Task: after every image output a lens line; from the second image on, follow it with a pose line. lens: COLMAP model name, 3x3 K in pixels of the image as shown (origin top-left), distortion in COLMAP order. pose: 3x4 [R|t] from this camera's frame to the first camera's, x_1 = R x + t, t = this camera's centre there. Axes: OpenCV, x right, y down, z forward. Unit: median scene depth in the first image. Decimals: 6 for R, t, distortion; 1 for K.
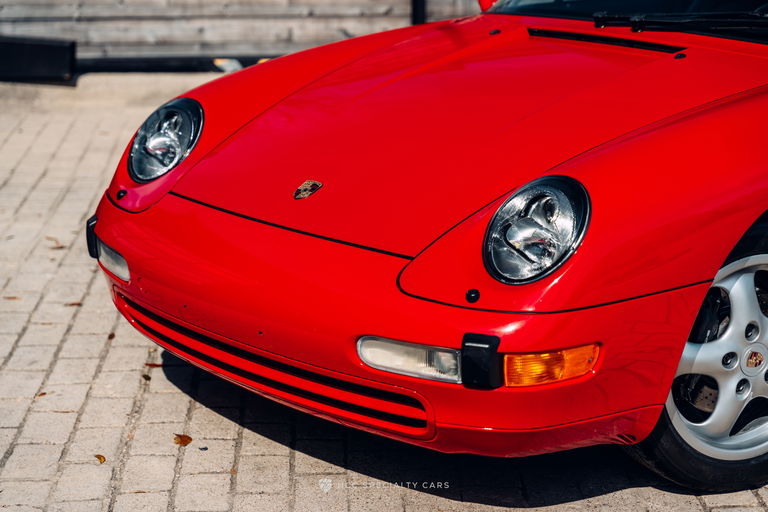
lens RADIAL K [[1506.6, 0, 381.5], [0, 1506.6, 252.2], [0, 0, 1]] dist [0.046078, 0.000000]
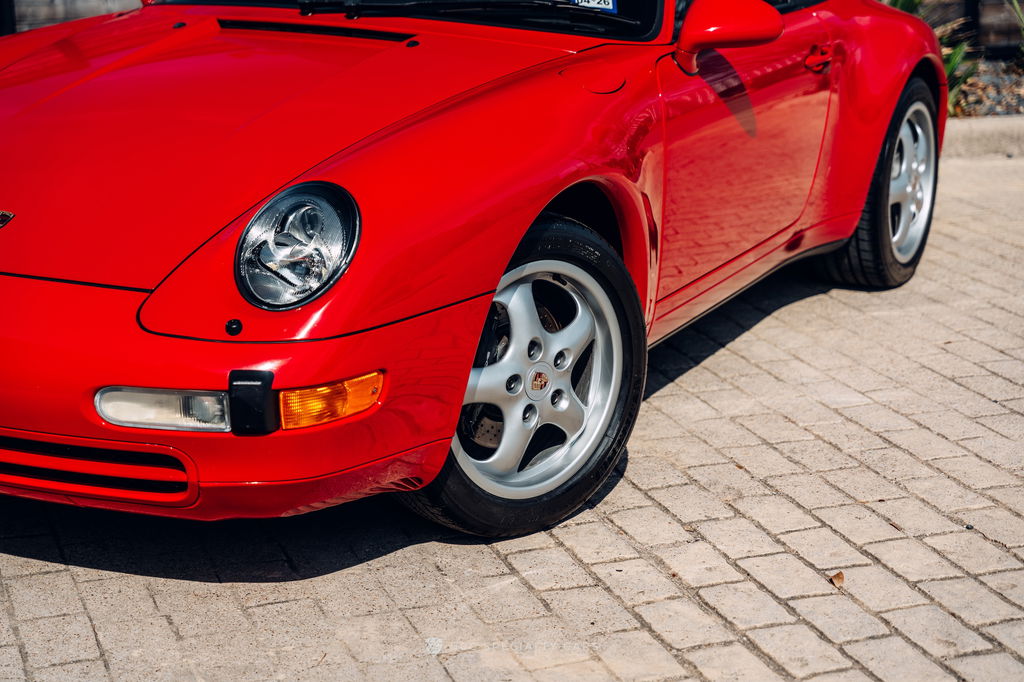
lens RADIAL K [[2008.8, 0, 512.0], [0, 2008.8, 342.3], [0, 0, 1]] dist [0.046078, 0.000000]
pose [[0.949721, -0.081836, 0.302213, -0.121262], [0.082106, 0.996553, 0.011834, 0.033544], [-0.302140, 0.013574, 0.953167, -0.112018]]
